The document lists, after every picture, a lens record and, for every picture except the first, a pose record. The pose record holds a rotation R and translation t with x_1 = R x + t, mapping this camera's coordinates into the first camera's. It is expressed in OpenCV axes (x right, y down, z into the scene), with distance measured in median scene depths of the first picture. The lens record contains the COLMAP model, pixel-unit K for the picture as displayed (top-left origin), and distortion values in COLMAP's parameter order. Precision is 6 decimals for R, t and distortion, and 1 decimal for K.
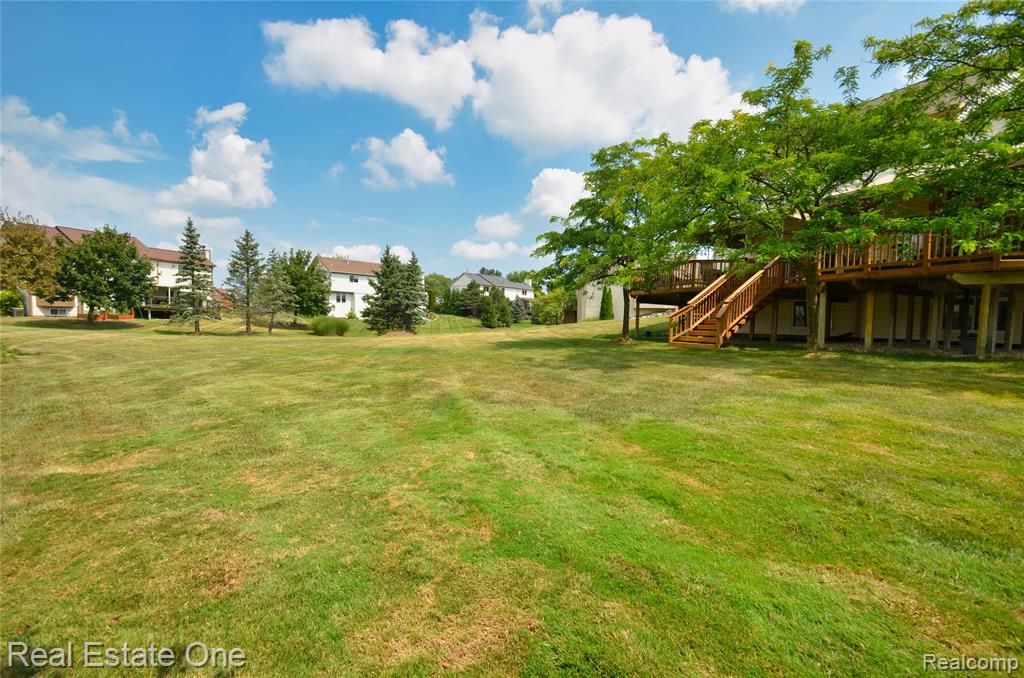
lens RADIAL K [[449.7, 0, 516.0], [0, 449.7, 350.3], [0, 0, 1]] dist [0.016267, -0.017958]
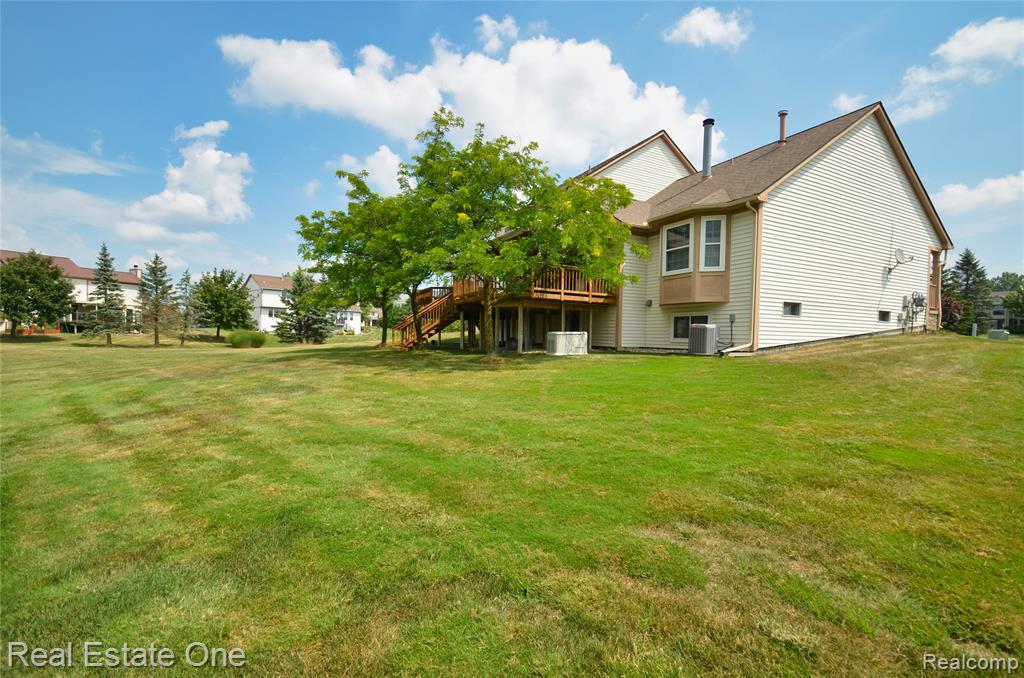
lens RADIAL K [[449.7, 0, 516.0], [0, 449.7, 350.3], [0, 0, 1]] dist [0.016267, -0.017958]
pose [[0.999578, -0.002525, 0.028929, 0.212872], [0.003406, 0.999531, -0.030432, 0.008927], [-0.028839, 0.030518, 0.999118, -0.115342]]
